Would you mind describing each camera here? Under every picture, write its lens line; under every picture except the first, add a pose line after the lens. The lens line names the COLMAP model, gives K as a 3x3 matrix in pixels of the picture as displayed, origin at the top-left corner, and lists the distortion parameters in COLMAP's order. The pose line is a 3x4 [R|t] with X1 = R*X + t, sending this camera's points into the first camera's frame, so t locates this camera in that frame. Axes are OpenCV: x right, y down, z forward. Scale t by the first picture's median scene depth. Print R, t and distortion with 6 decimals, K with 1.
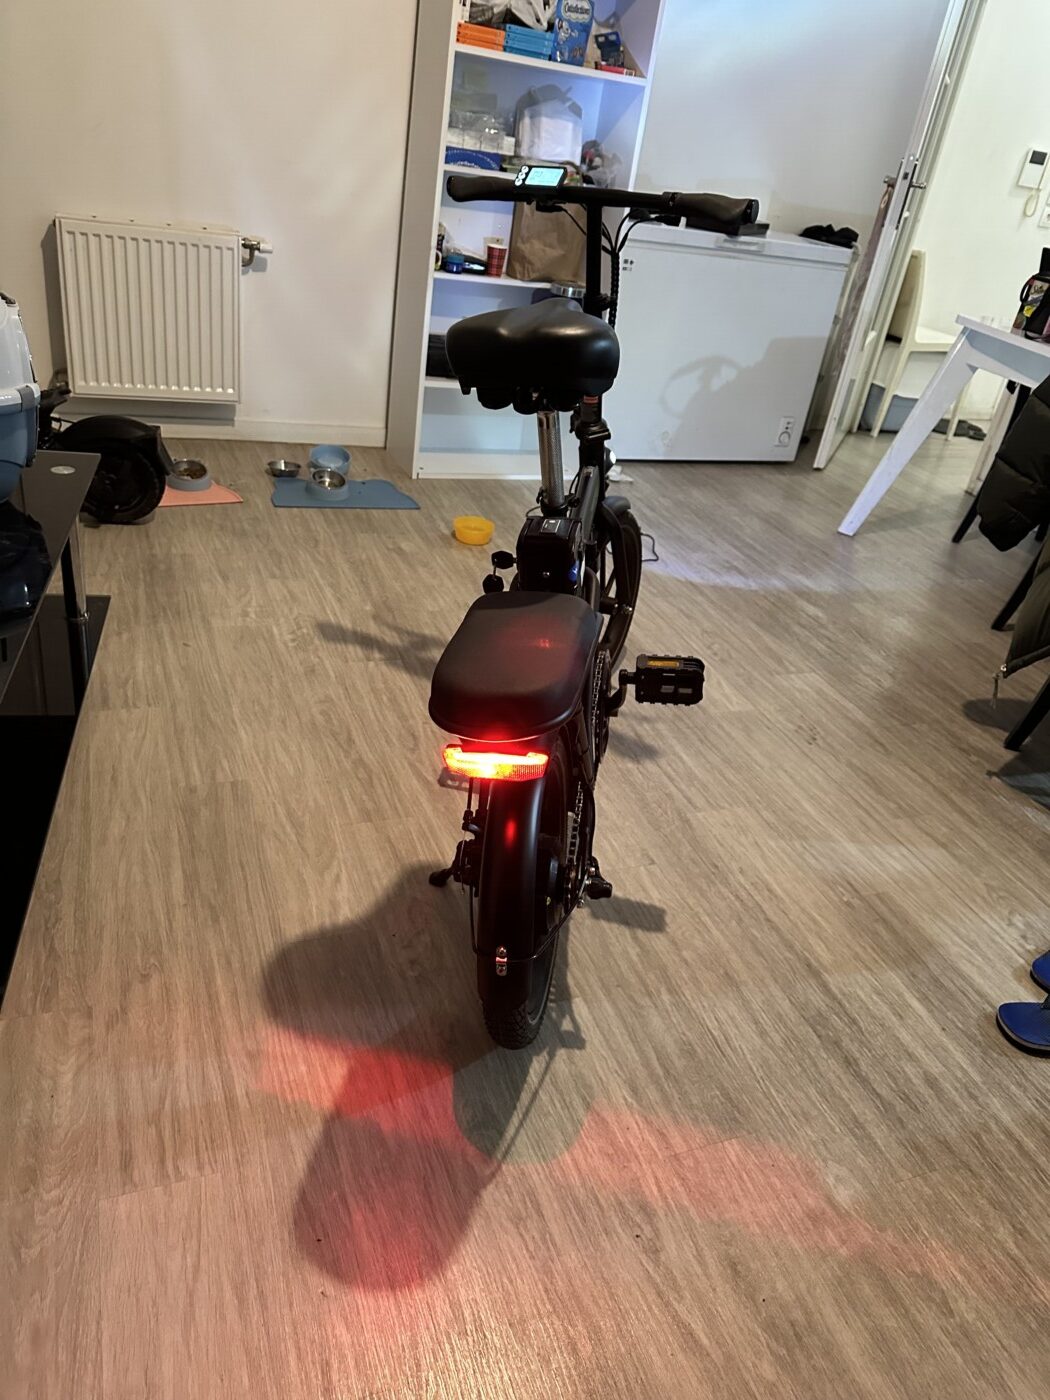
lens RADIAL K [[984.5, 0, 531.3], [0, 984.5, 699.9], [0, 0, 1]] dist [-0.004913, -0.016834]
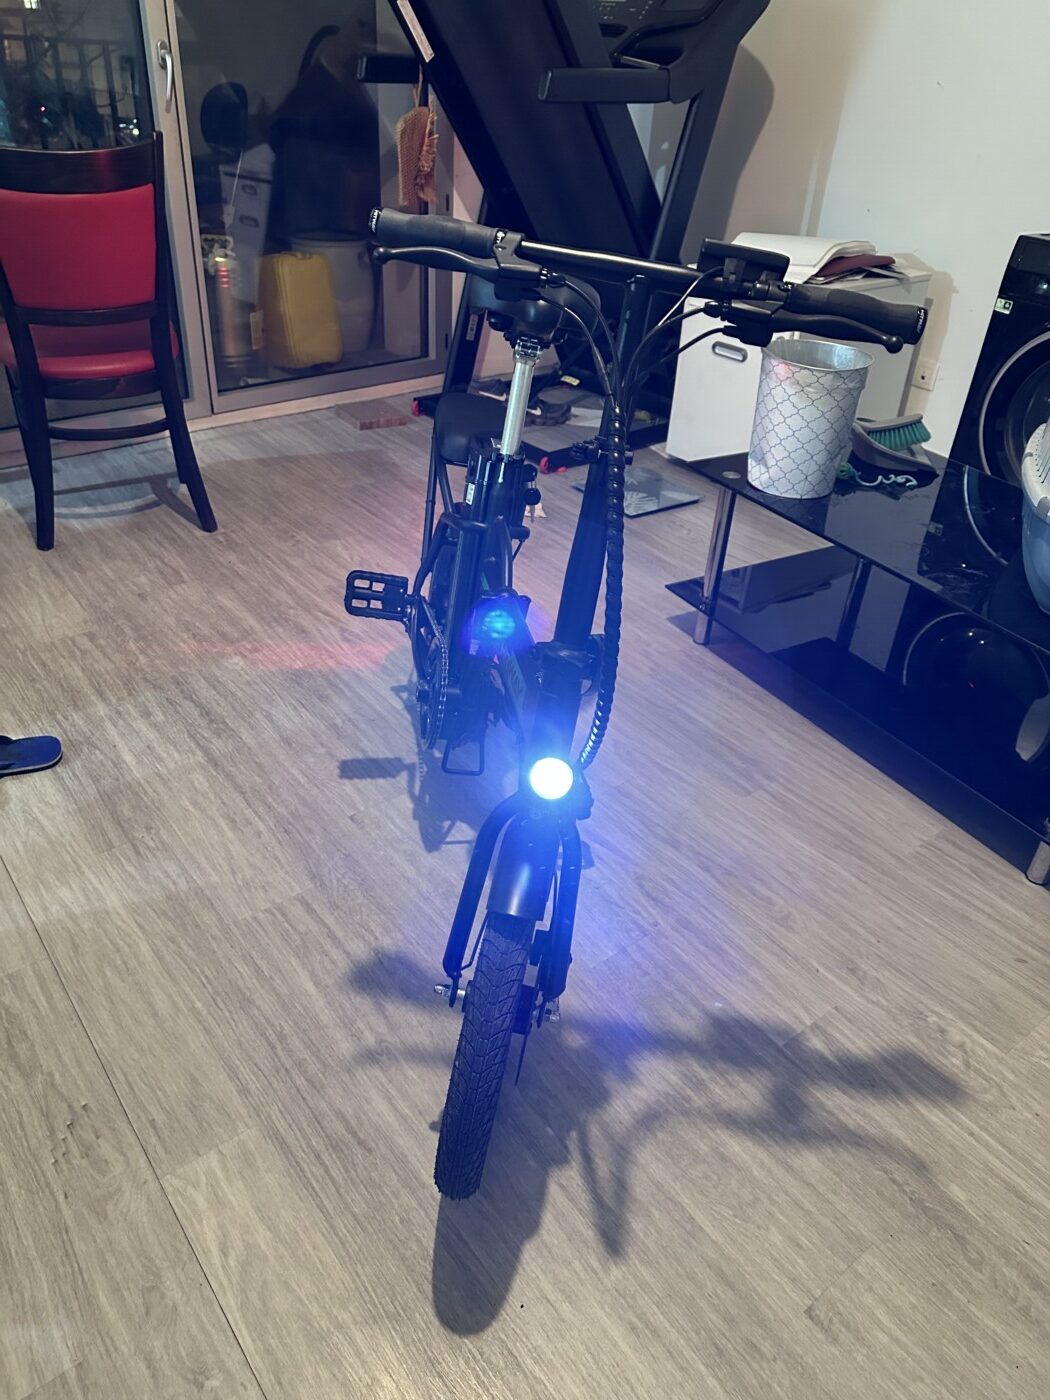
lens RADIAL K [[984.5, 0, 528.5], [0, 984.5, 701.3], [0, 0, 1]] dist [-0.004913, -0.016834]
pose [[-0.939276, -0.022186, -0.342445, 0.333681], [-0.310032, 0.482646, 0.819105, -0.863126], [0.147107, 0.875534, -0.460216, 1.530072]]
